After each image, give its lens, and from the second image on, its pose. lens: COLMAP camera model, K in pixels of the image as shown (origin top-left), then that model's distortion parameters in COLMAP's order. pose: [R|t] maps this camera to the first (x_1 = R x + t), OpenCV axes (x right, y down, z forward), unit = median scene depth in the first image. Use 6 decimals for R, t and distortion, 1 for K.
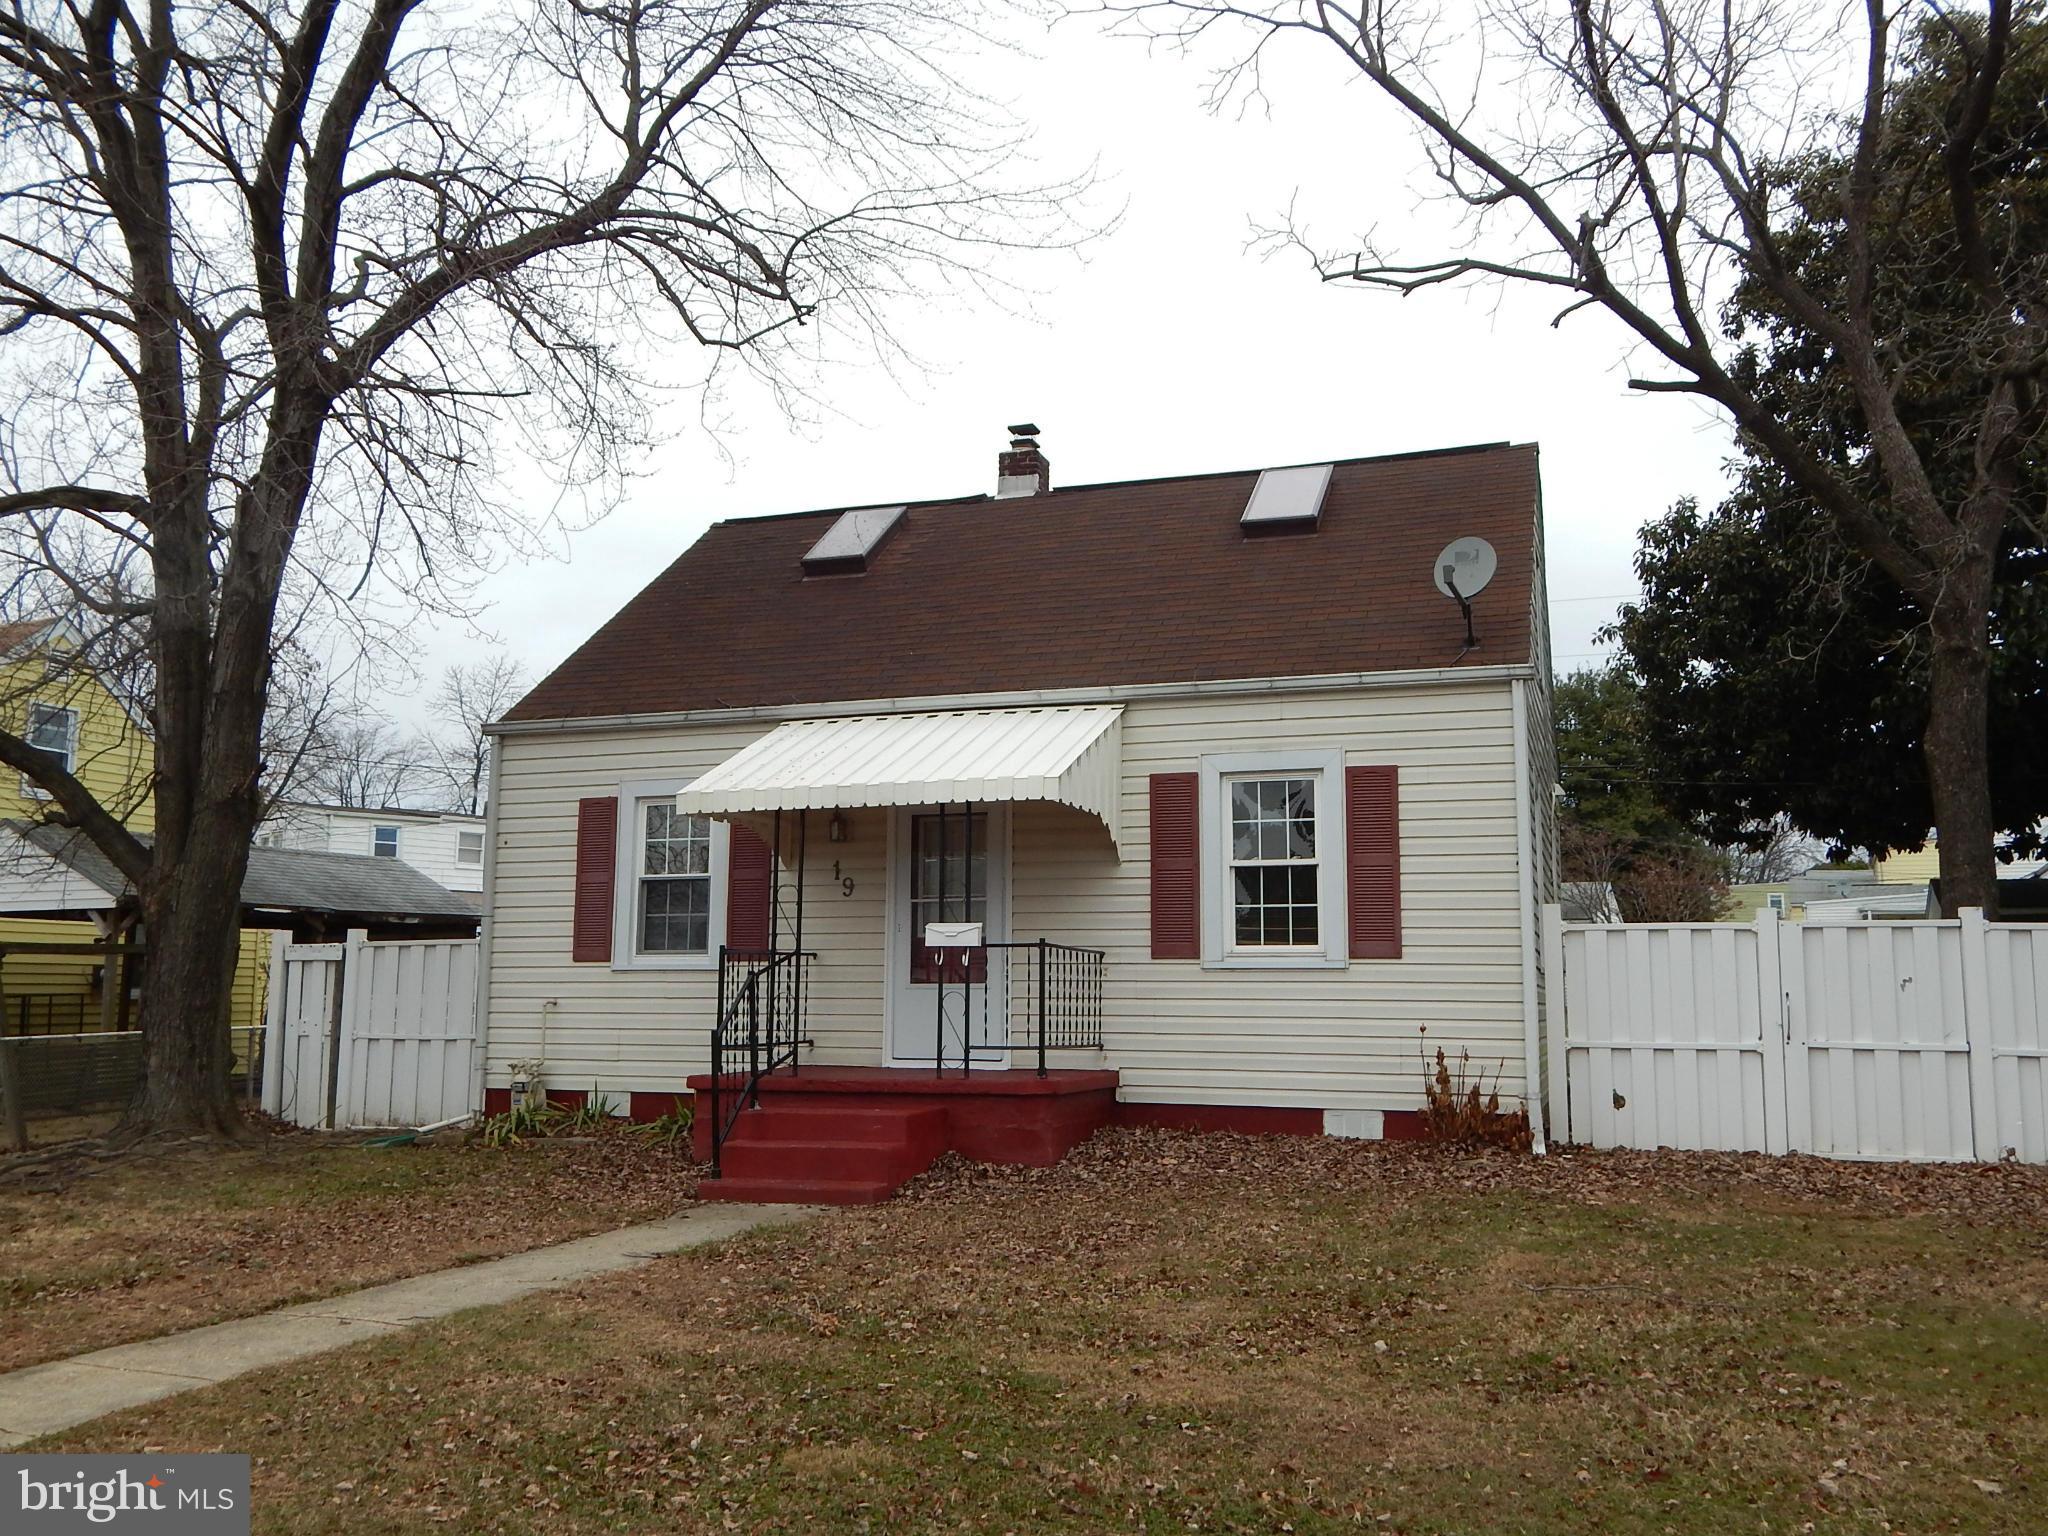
lens RADIAL K [[1368.8, 0, 1020.3], [0, 1368.8, 746.0], [0, 0, 1]] dist [0.008909, -0.004289]
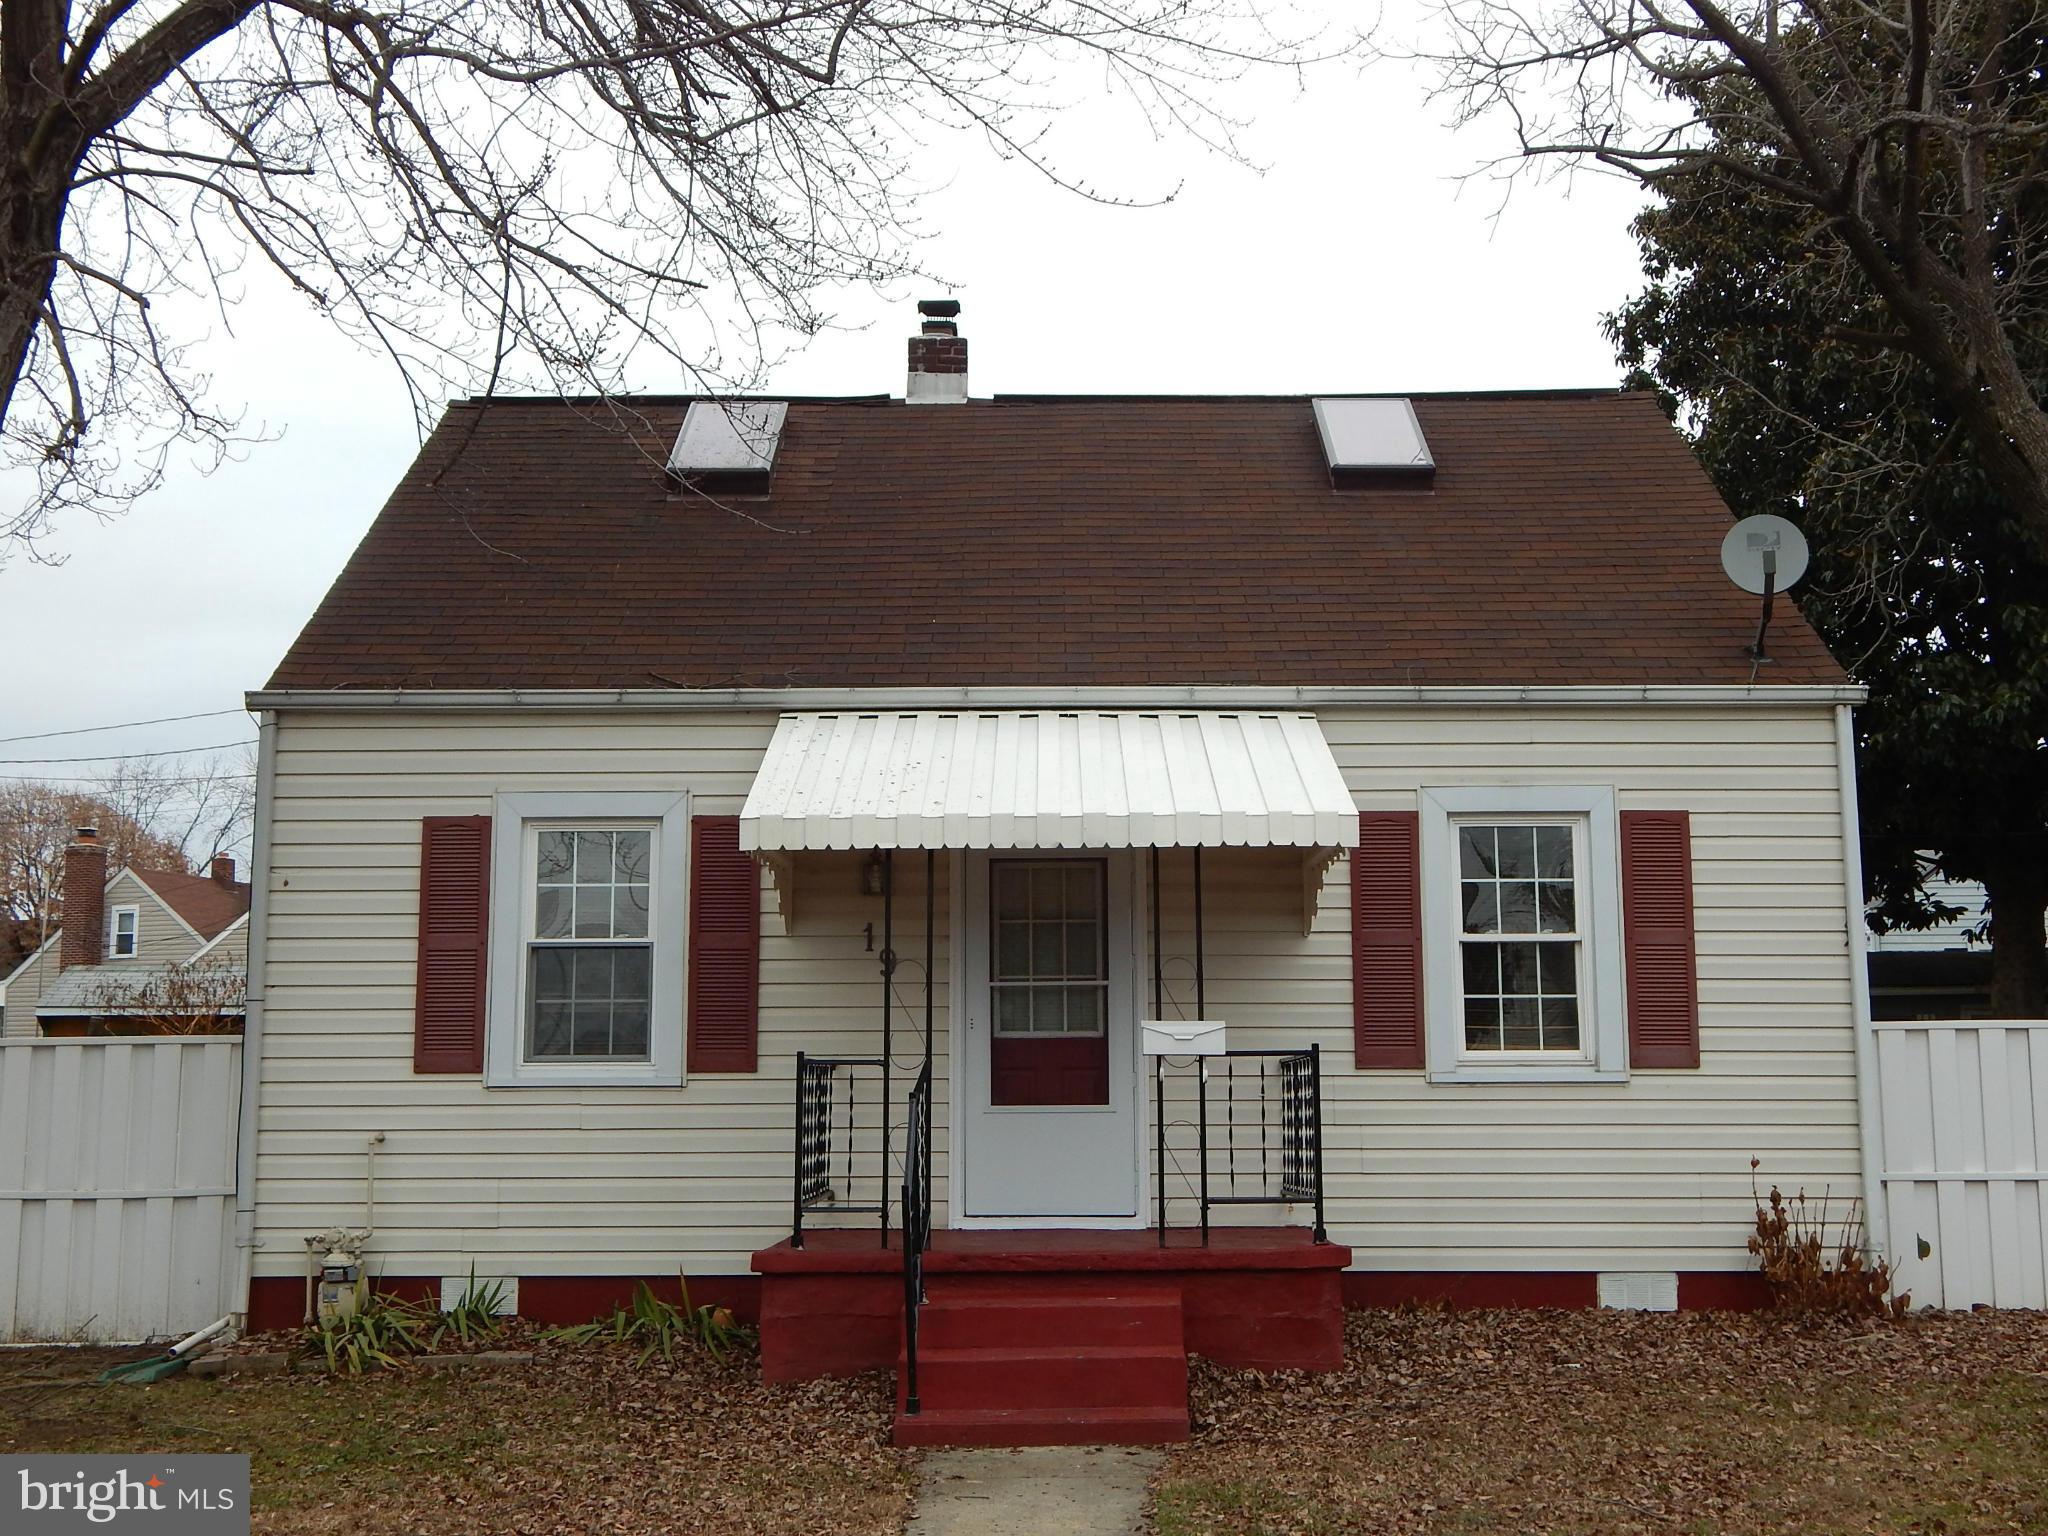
lens RADIAL K [[1881.7, 0, 1023.0], [0, 1881.7, 743.0], [0, 0, 1]] dist [-0.009481, -0.011403]
pose [[0.963121, 0.042870, 0.265632, -0.313645], [-0.040686, 0.999078, -0.013722, 0.005228], [-0.265976, 0.002409, 0.963977, 0.091333]]
